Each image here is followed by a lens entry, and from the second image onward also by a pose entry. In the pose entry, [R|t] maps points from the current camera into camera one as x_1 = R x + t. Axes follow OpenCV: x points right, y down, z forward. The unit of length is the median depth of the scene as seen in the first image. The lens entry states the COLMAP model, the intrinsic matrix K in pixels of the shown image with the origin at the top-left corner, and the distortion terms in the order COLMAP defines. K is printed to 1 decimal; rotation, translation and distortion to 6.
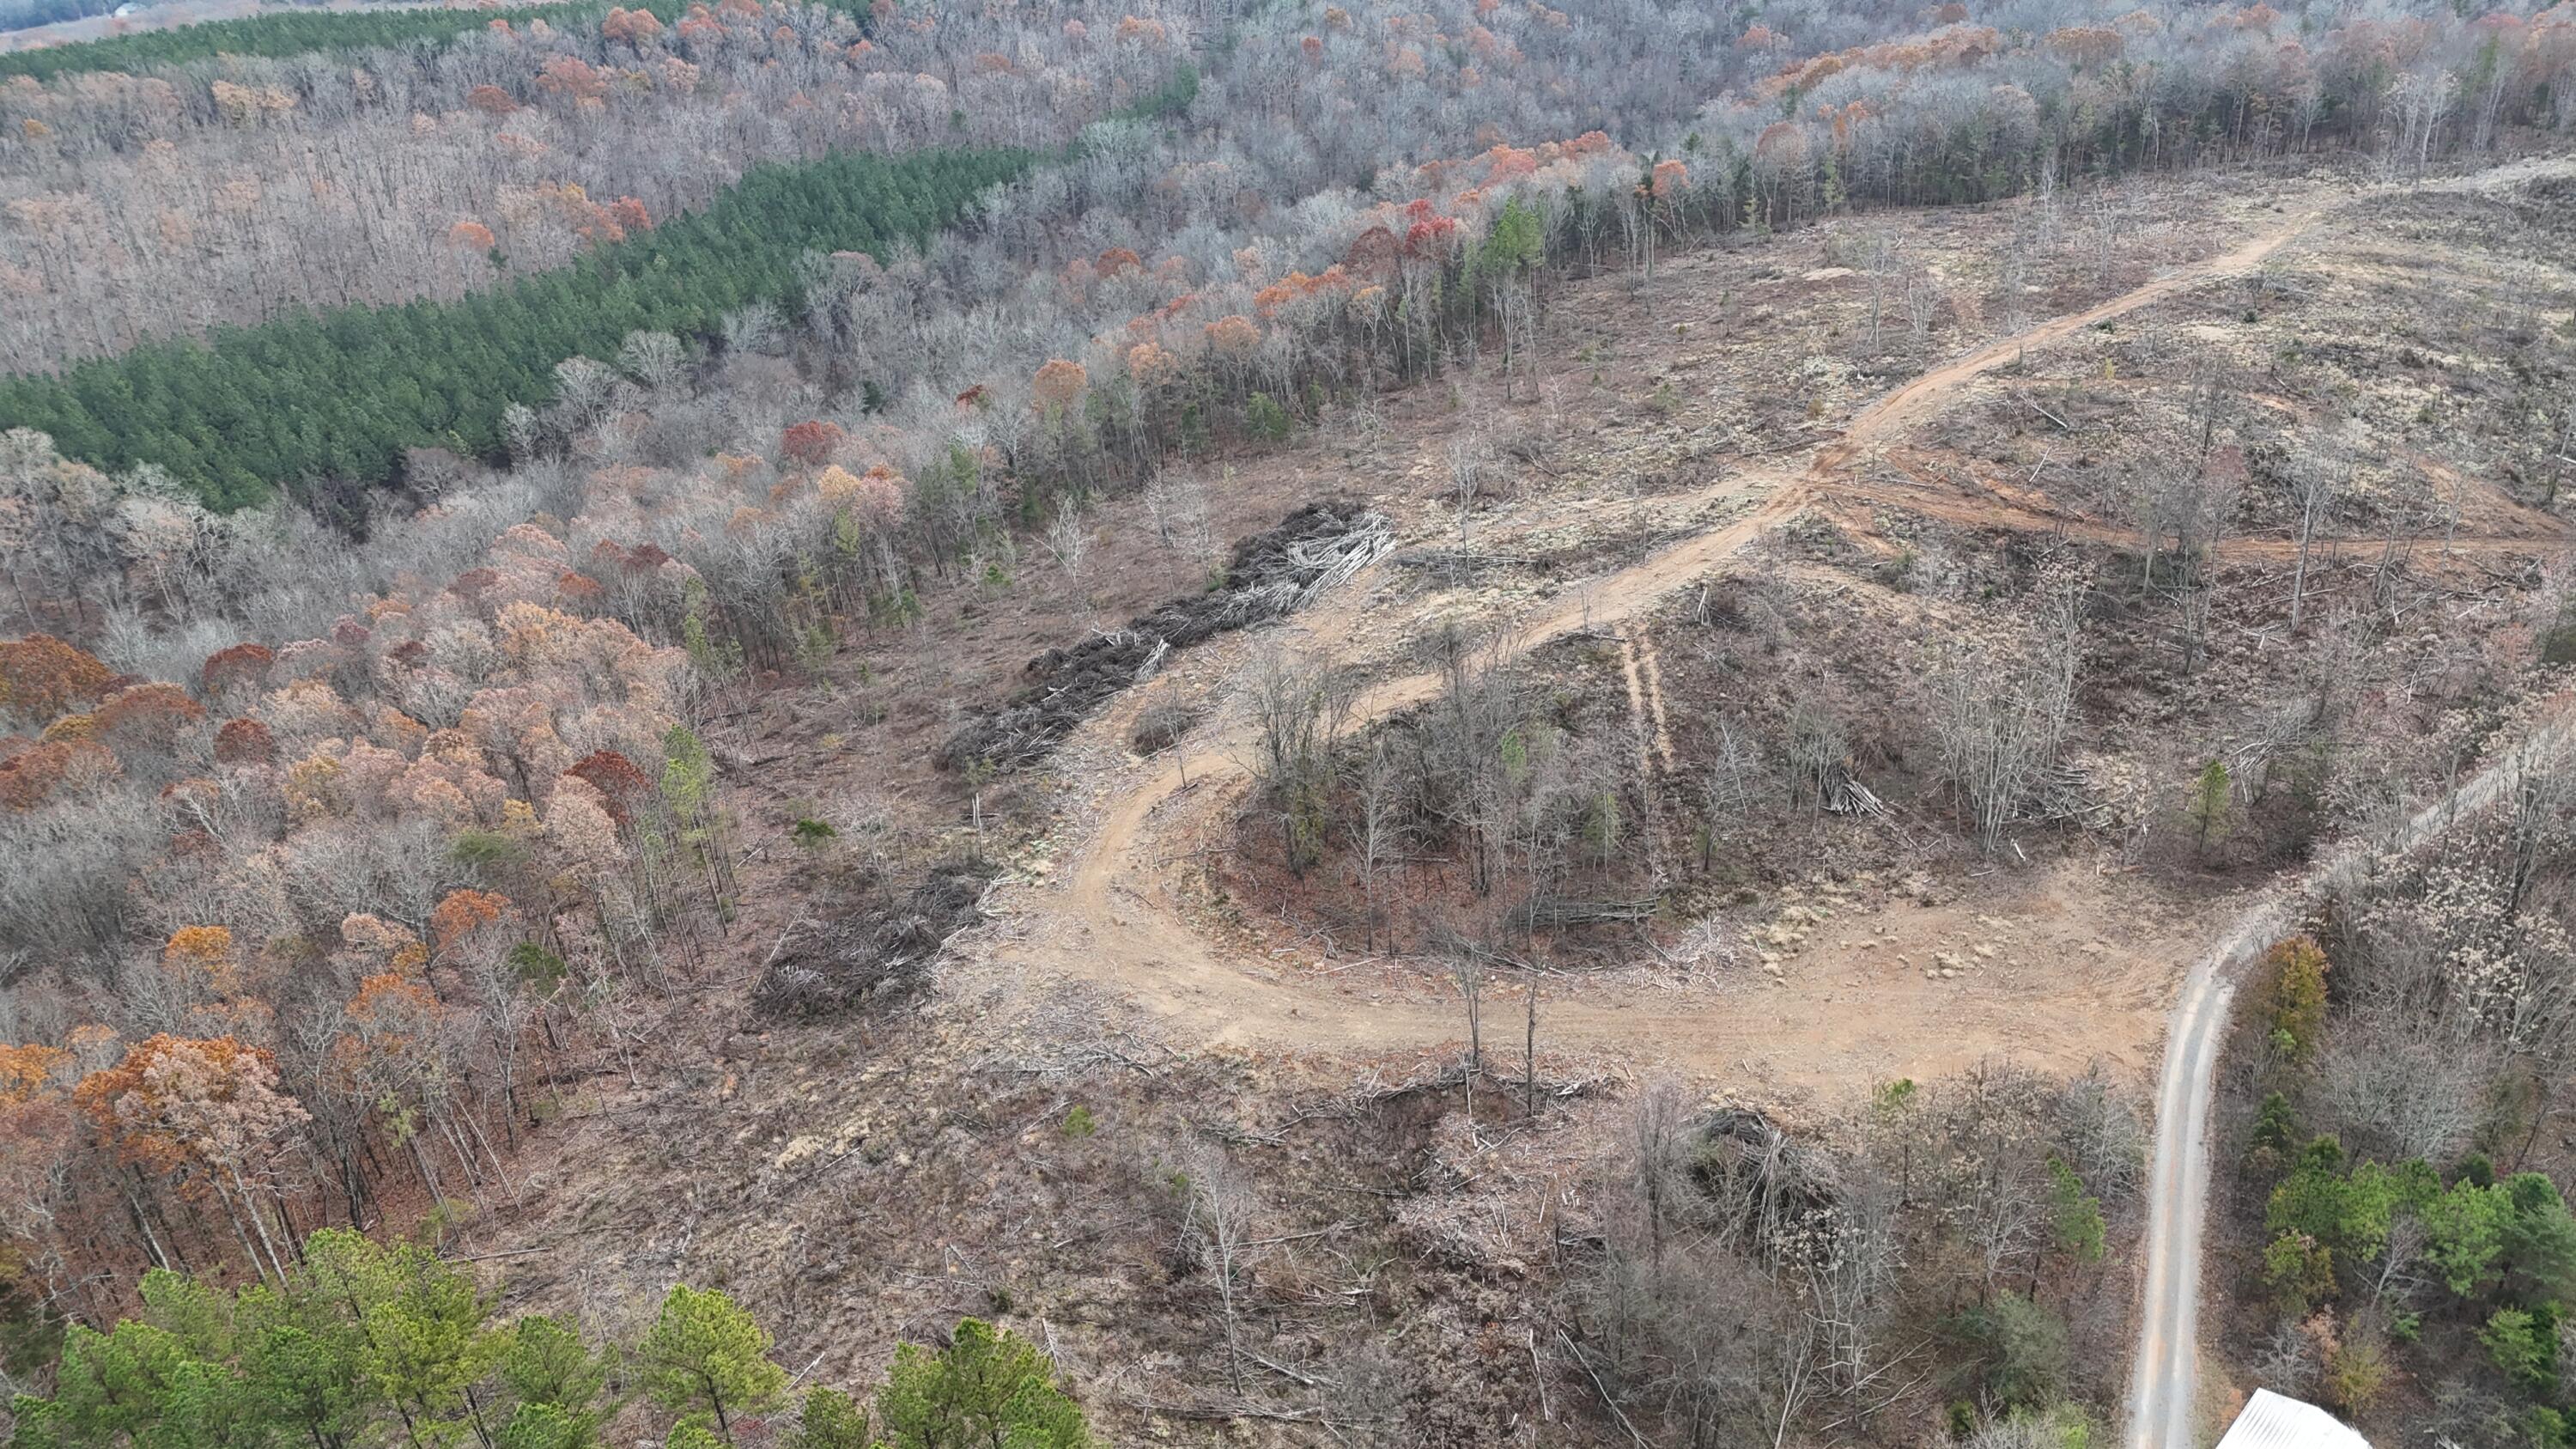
lens RADIAL K [[1874.3, 0, 1282.4], [0, 1874.3, 712.0], [0, 0, 1]] dist [0.086150, -0.084429]
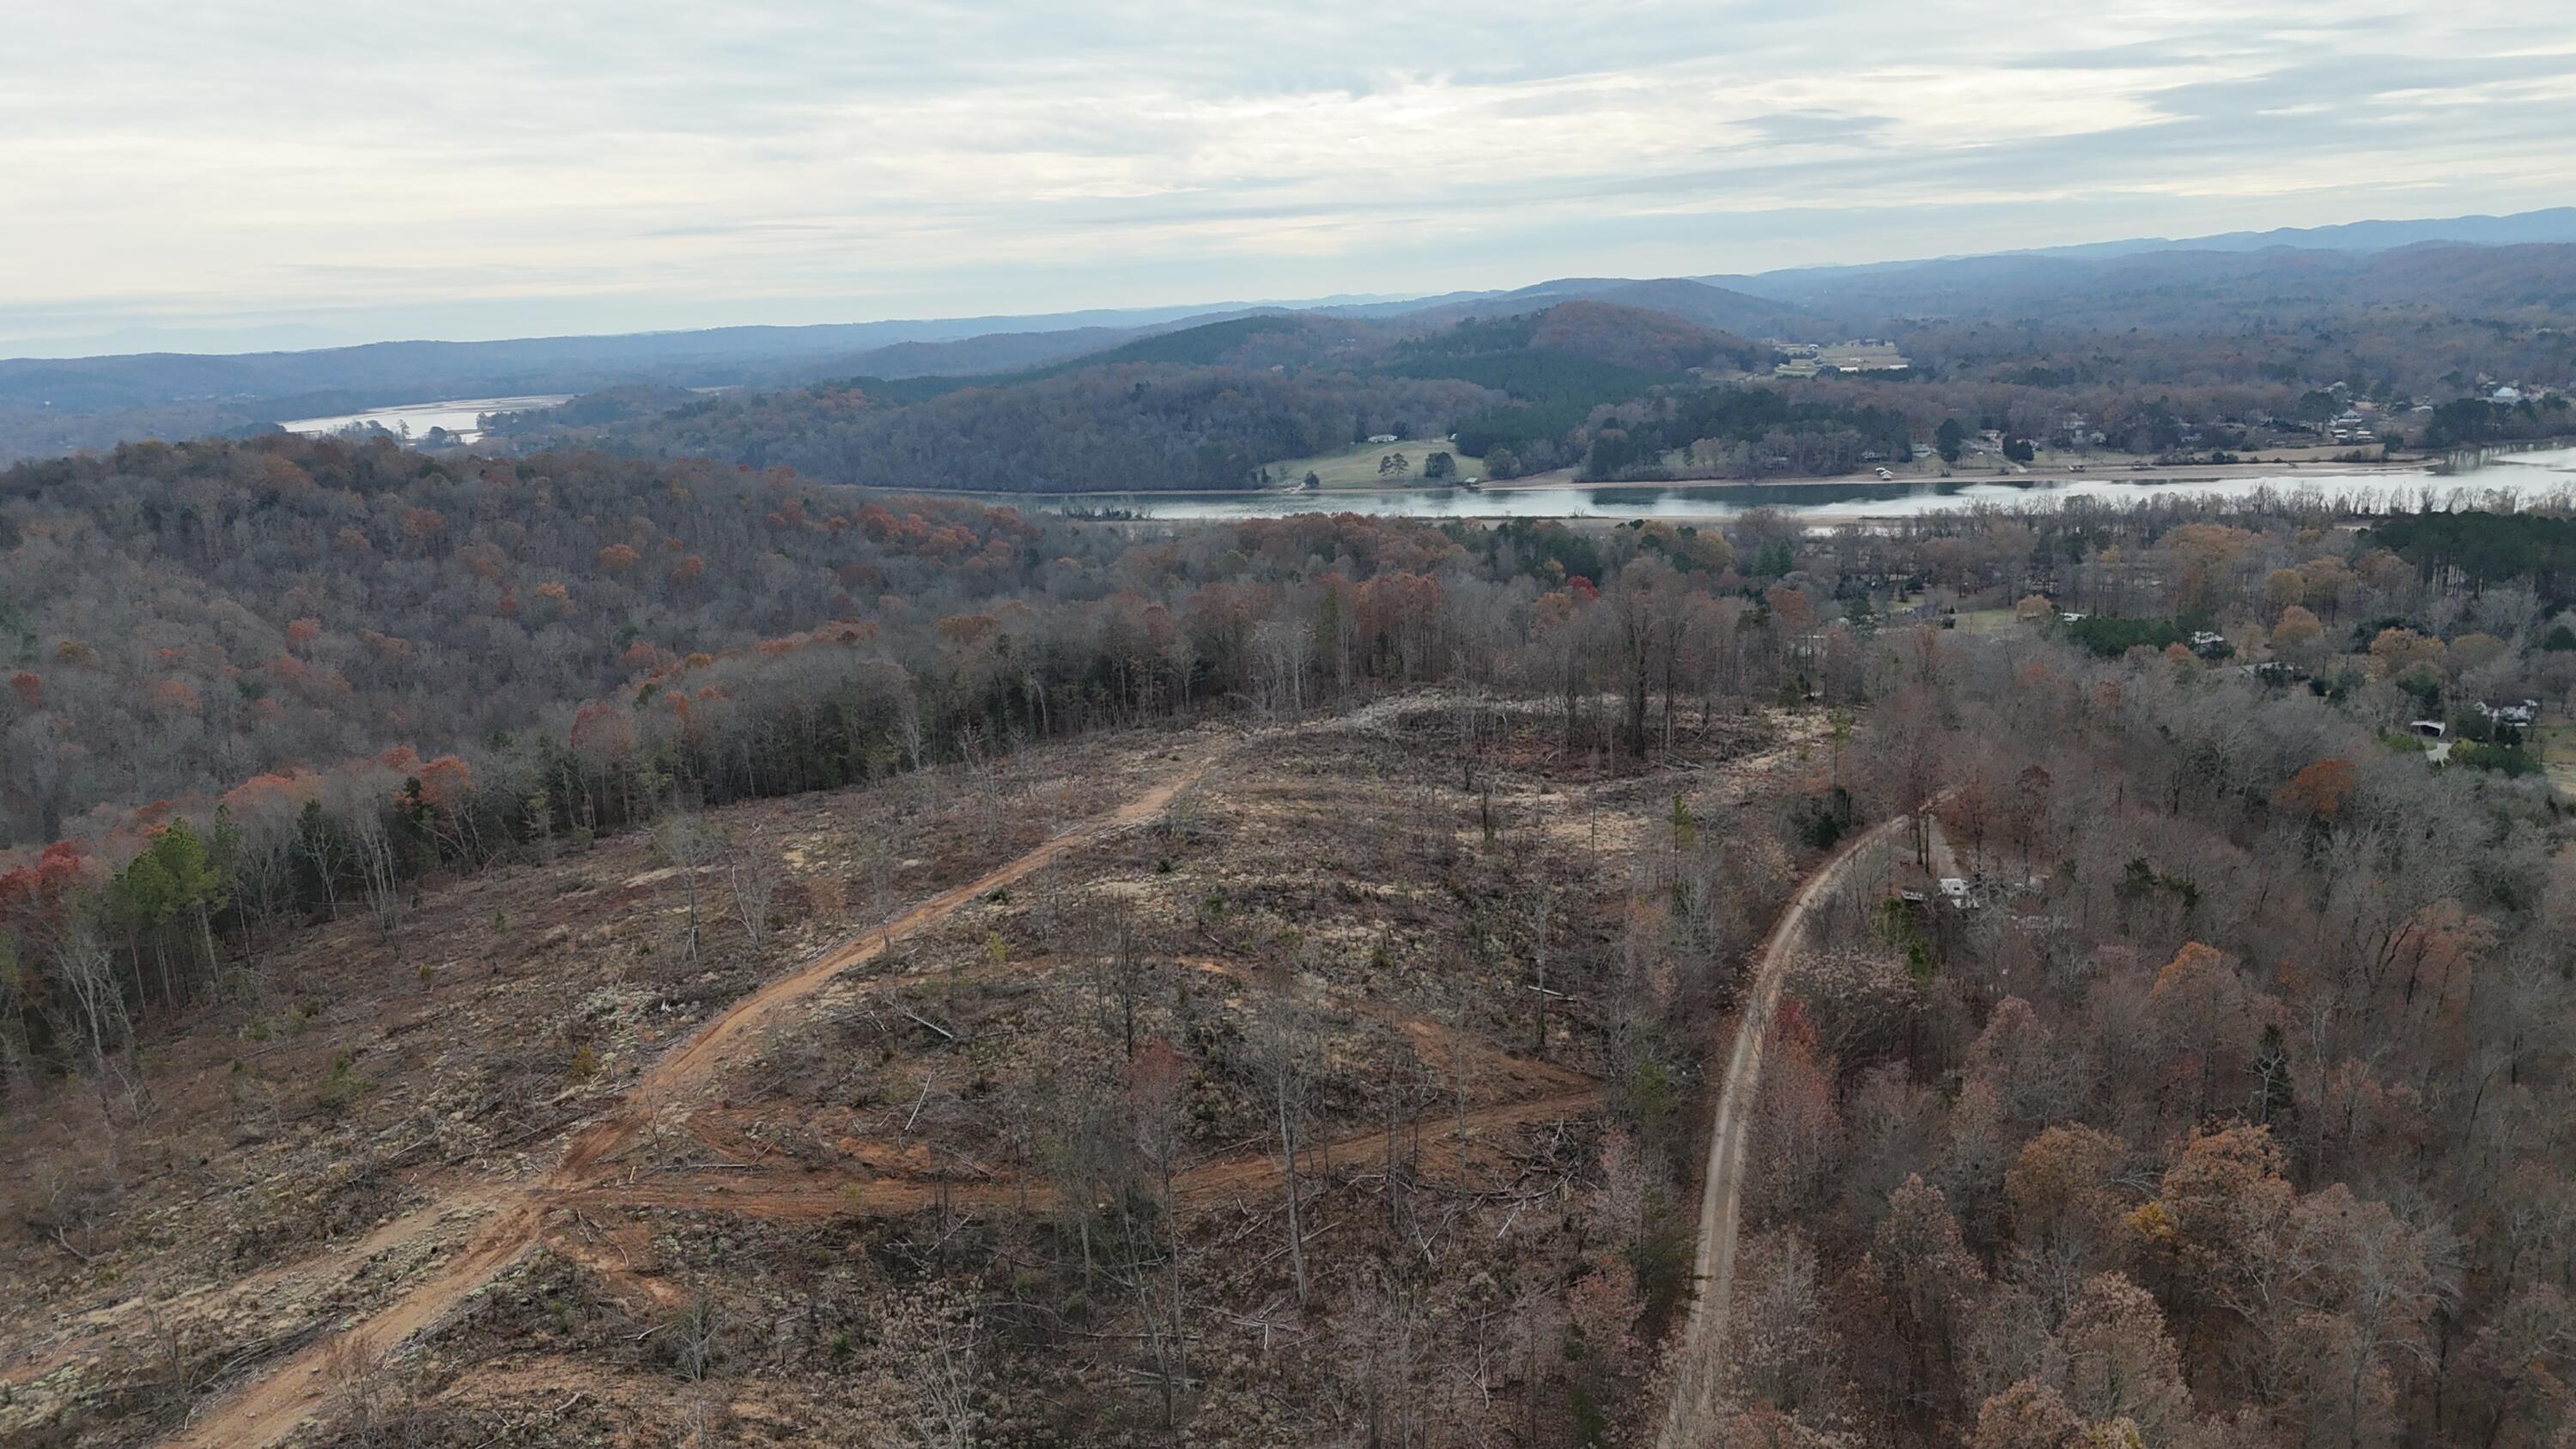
lens RADIAL K [[1874.3, 0, 1283.0], [0, 1874.3, 730.4], [0, 0, 1]] dist [0.086150, -0.084429]
pose [[0.866414, -0.066410, 0.494890, 0.169465], [0.220176, 0.940372, -0.259276, -0.047031], [-0.448162, 0.333603, 0.829373, 0.313768]]
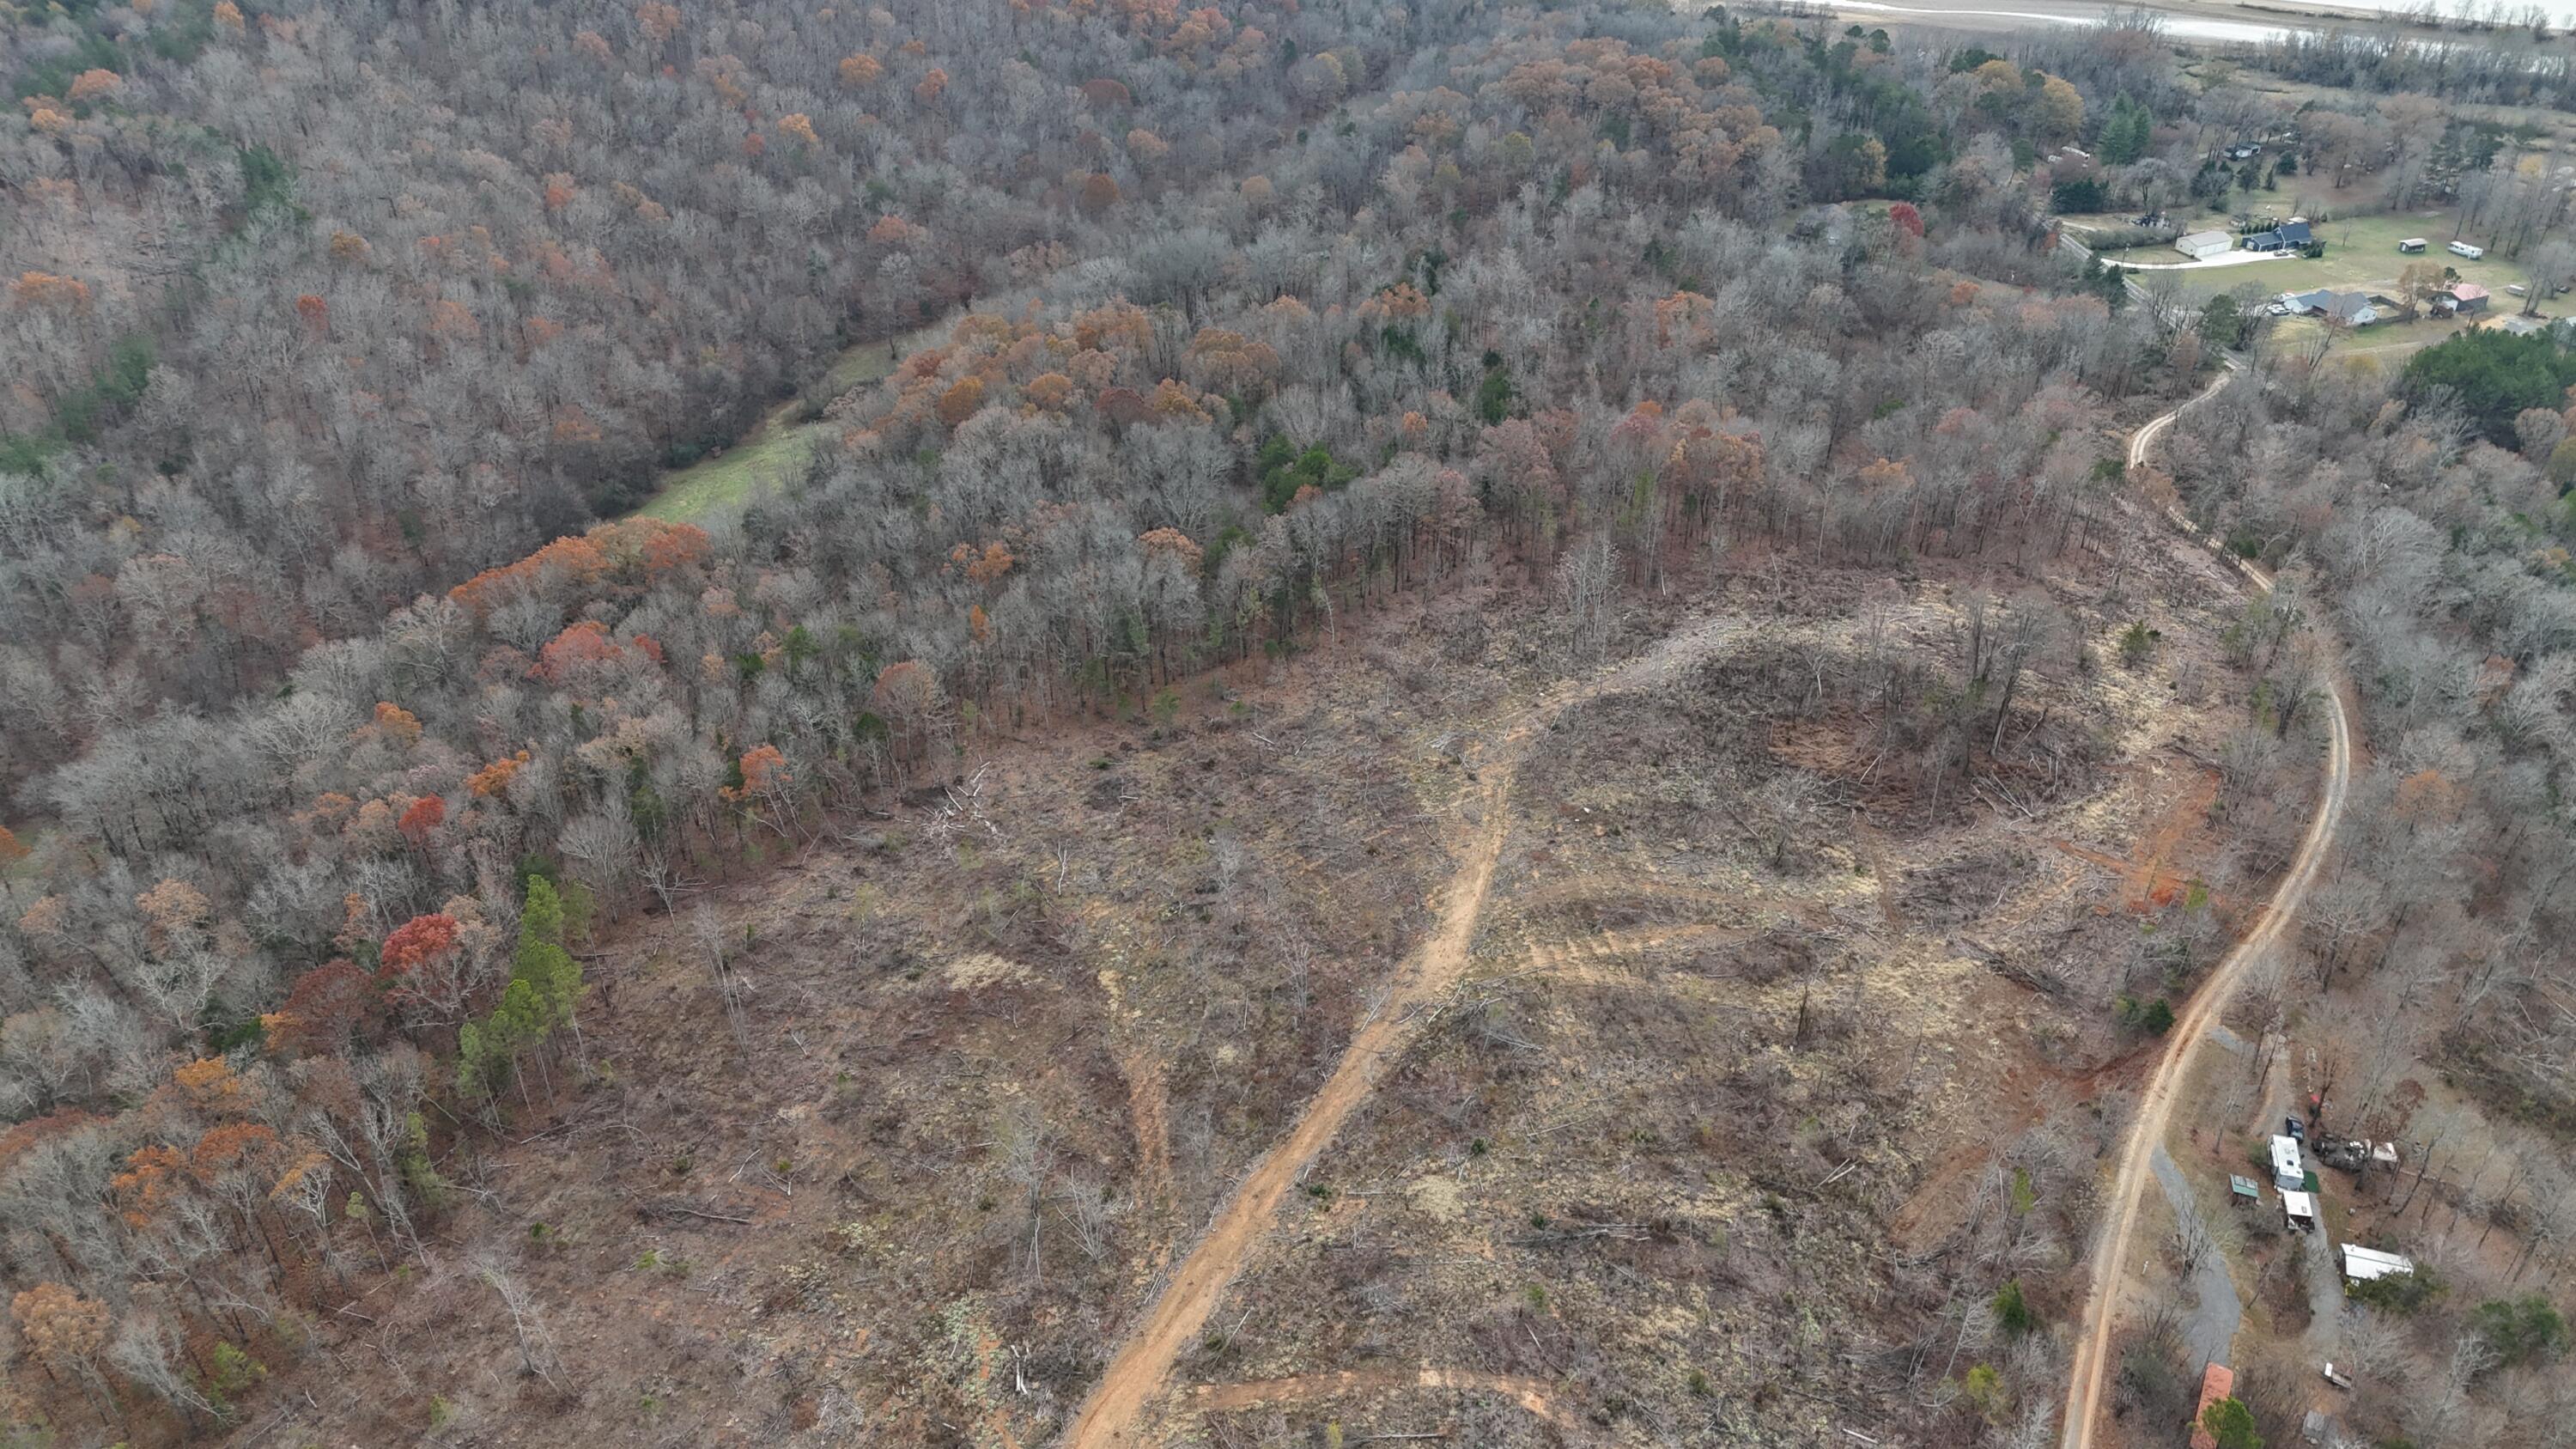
lens RADIAL K [[1874.3, 0, 1284.1], [0, 1874.3, 710.7], [0, 0, 1]] dist [0.086150, -0.084429]
pose [[0.920022, -0.149508, 0.362224, 0.175143], [0.130225, 0.988472, 0.077231, -0.468733], [-0.369595, -0.023884, 0.928886, 0.302978]]
